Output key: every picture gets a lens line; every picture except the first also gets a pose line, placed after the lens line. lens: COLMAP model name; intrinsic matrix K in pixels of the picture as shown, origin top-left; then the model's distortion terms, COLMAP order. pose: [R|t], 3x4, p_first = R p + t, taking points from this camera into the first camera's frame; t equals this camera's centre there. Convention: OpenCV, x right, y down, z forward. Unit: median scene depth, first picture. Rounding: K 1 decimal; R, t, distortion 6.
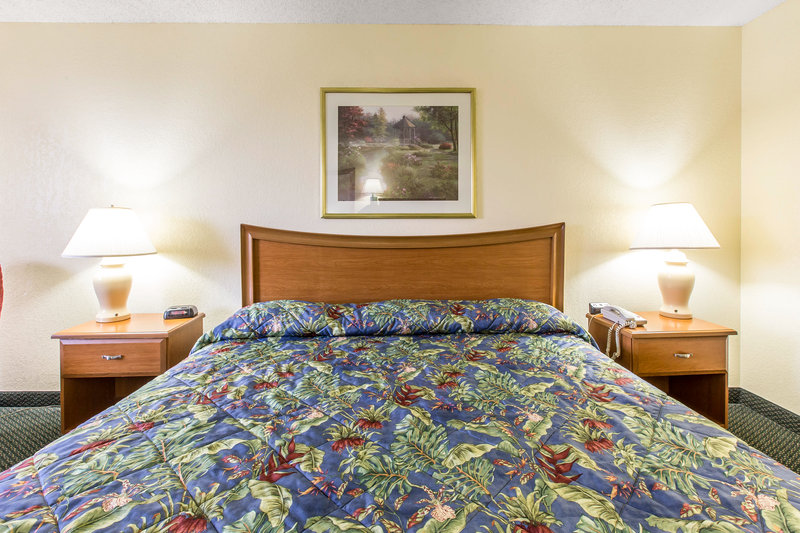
lens RADIAL K [[362.0, 0, 398.1], [0, 362.0, 228.7], [0, 0, 1]] dist [-0.002281, -0.000238]
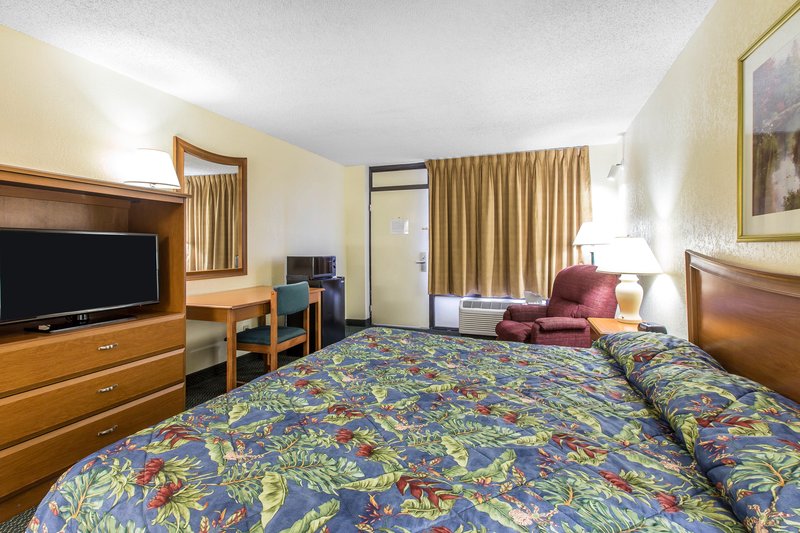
lens RADIAL K [[369.9, 0, 399.7], [0, 369.9, 250.3], [0, 0, 1]] dist [0.000093, 0.000047]
pose [[-0.360307, 0.007421, -0.932804, 0.699884], [0.000933, 0.999971, 0.007595, -0.019768], [0.932833, 0.001866, -0.360304, 0.642570]]
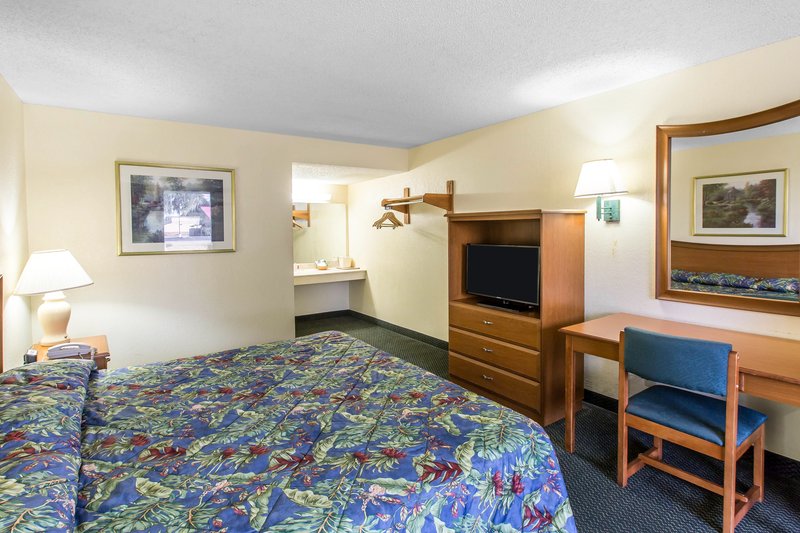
lens RADIAL K [[394.4, 0, 400.0], [0, 394.4, 266.5], [0, 0, 1]] dist [-0.039582, 0.000092]
pose [[-0.571185, -0.081293, 0.816786, -0.852043], [0.007799, 0.994501, 0.104435, -0.137471], [-0.820785, 0.066021, -0.567410, 0.721399]]
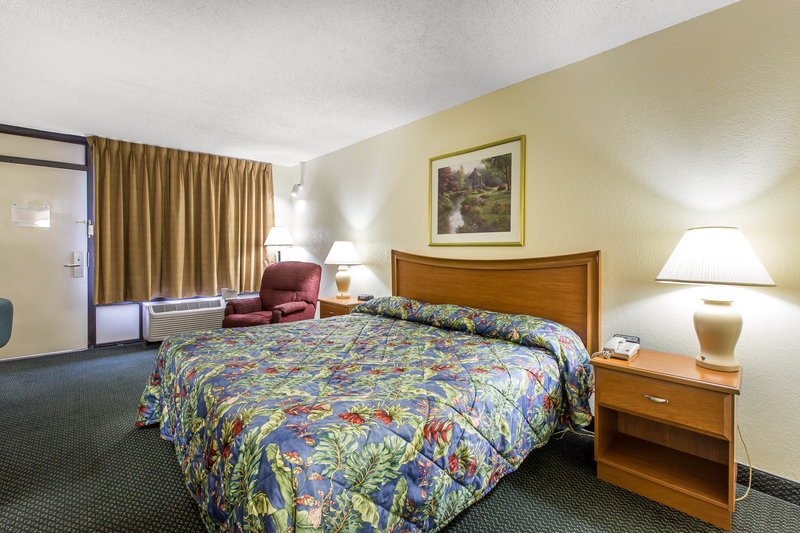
lens RADIAL K [[369.9, 0, 399.7], [0, 369.9, 250.3], [0, 0, 1]] dist [0.000093, 0.000047]
pose [[0.642746, 0.009804, -0.766017, 0.879092], [-0.006082, 0.999952, 0.007695, -0.022534], [0.766055, -0.000287, 0.642775, -0.074115]]
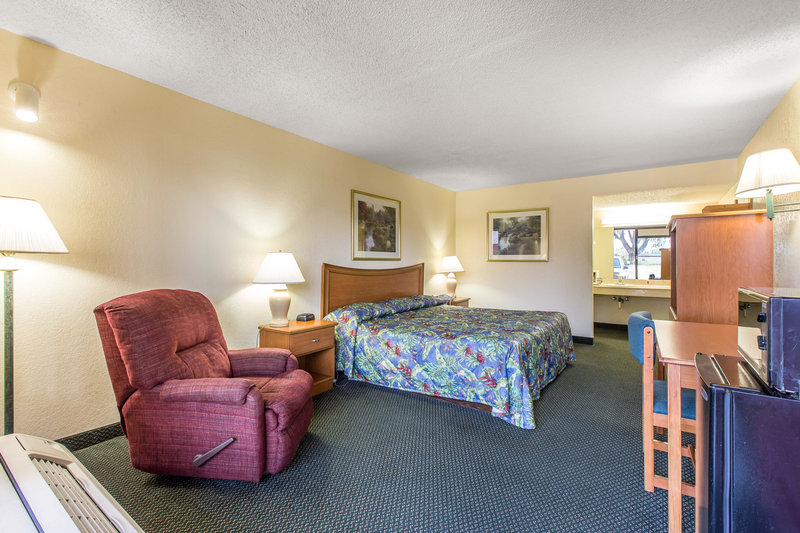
lens RADIAL K [[366.5, 0, 400.0], [0, 366.5, 266.5], [0, 0, 1]] dist [-0.000181, -0.000020]
pose [[0.581608, -0.002963, 0.813464, -1.590083], [-0.001678, 0.999987, 0.004842, -0.005043], [-0.813467, -0.004181, 0.581596, -0.282431]]
